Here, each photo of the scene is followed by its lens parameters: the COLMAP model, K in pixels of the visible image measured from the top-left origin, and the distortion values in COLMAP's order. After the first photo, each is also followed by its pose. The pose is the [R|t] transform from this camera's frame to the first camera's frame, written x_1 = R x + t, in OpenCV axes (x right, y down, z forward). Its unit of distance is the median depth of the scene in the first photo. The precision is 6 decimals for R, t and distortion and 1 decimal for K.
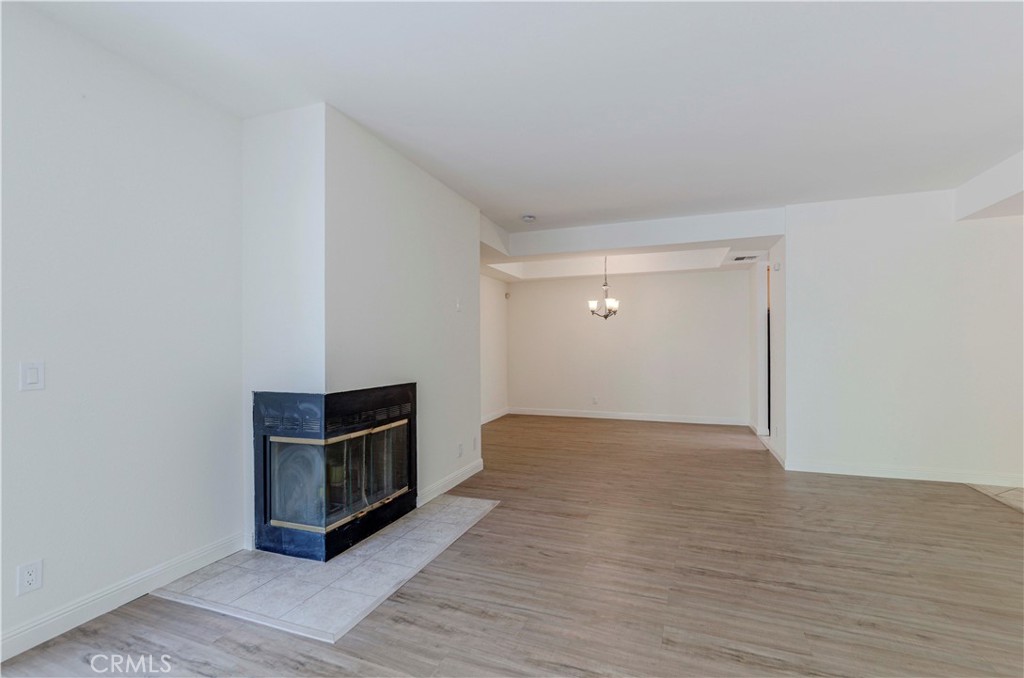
lens RADIAL K [[428.8, 0, 533.8], [0, 428.8, 347.7], [0, 0, 1]] dist [0.010905, -0.001725]
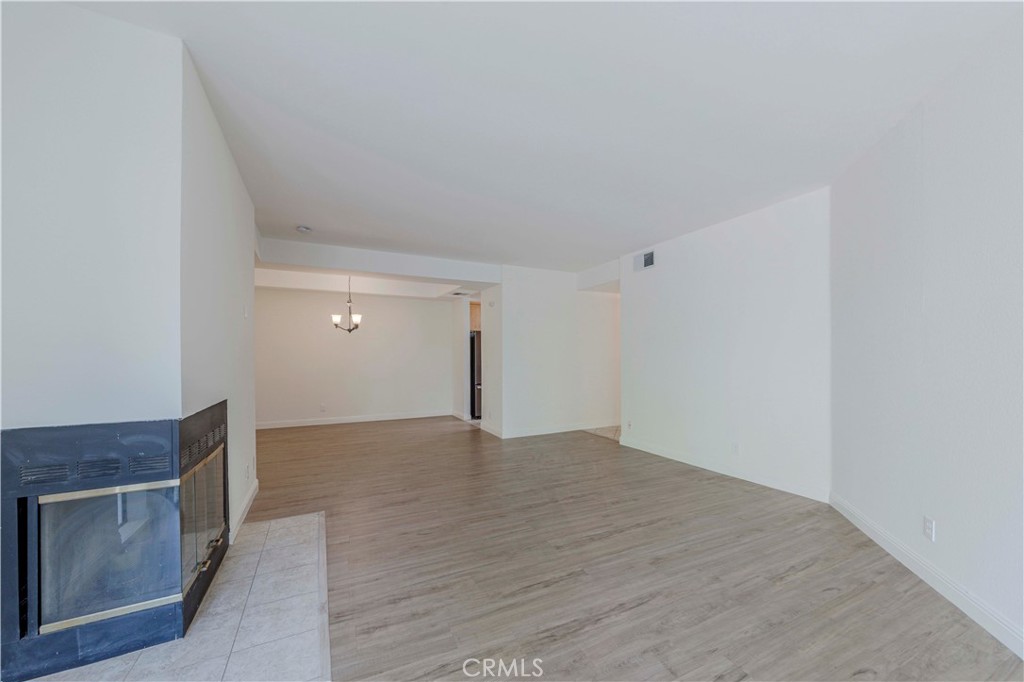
lens RADIAL K [[364.5, 0, 497.8], [0, 364.5, 358.5], [0, 0, 1]] dist [0.003722, 0.000442]
pose [[0.724465, -0.002022, 0.689309, -0.455517], [0.002719, 0.999996, 0.000076, 0.001938], [-0.689307, 0.001819, 0.724467, 0.121892]]
